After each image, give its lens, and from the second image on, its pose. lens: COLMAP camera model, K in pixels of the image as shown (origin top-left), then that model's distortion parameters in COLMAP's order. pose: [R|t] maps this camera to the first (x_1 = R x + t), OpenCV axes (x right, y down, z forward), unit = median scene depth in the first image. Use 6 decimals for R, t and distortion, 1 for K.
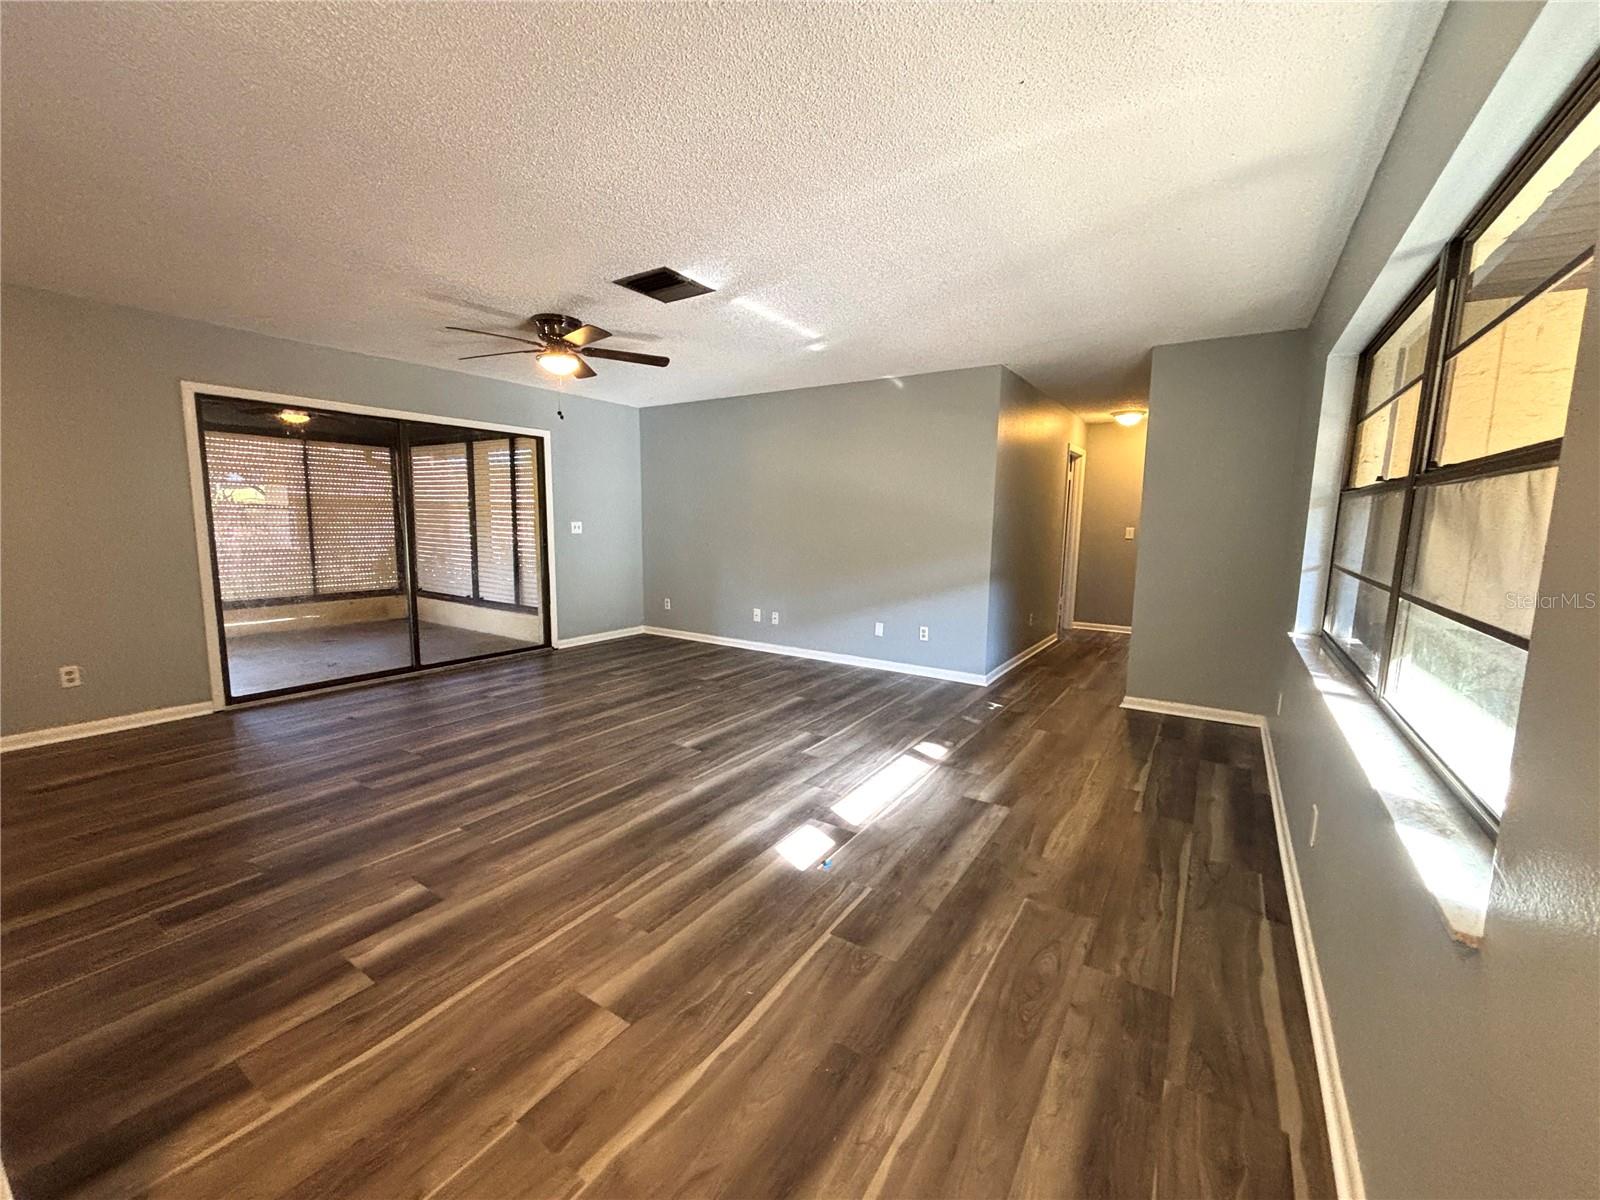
lens RADIAL K [[642.6, 0, 796.5], [0, 642.6, 610.9], [0, 0, 1]] dist [-0.007947, 0.001965]
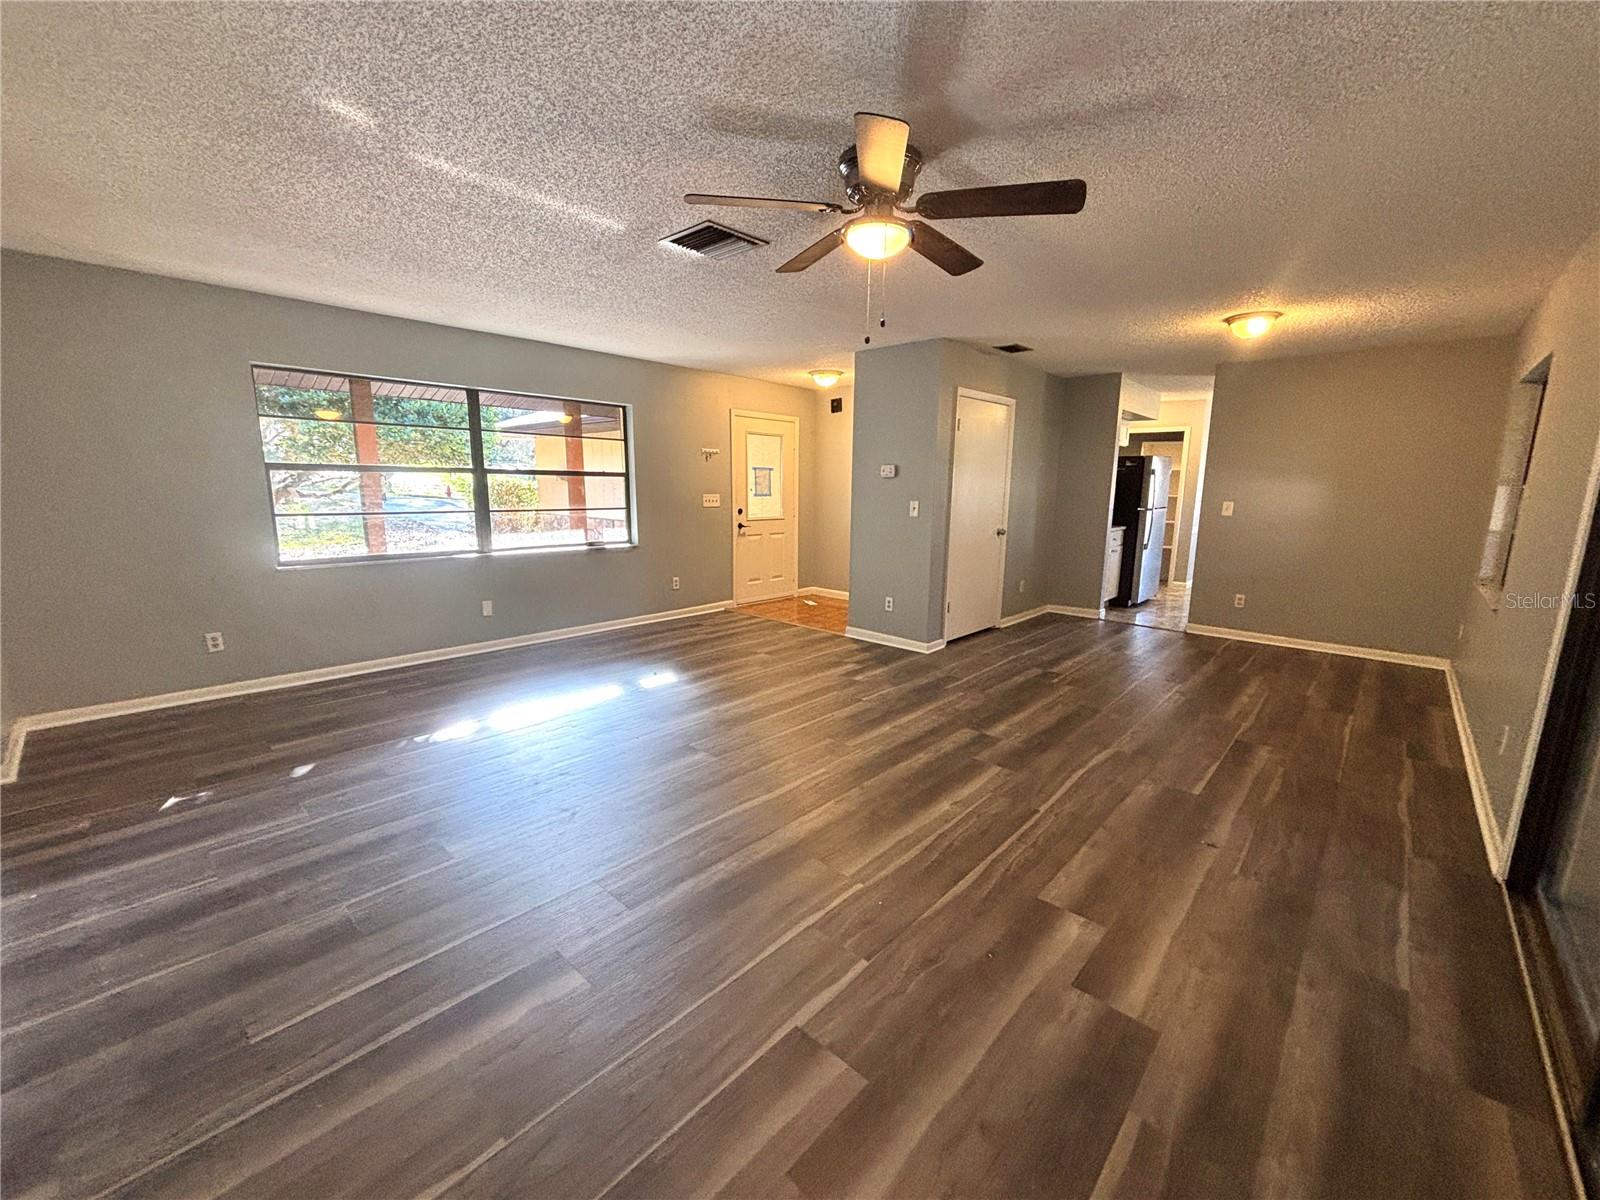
lens RADIAL K [[642.6, 0, 807.0], [0, 642.6, 594.7], [0, 0, 1]] dist [-0.007947, 0.001965]
pose [[-0.988210, -0.049585, 0.144855, -0.367856], [-0.002562, 0.951330, 0.308163, -0.232013], [-0.153085, 0.304158, -0.940241, 1.465560]]
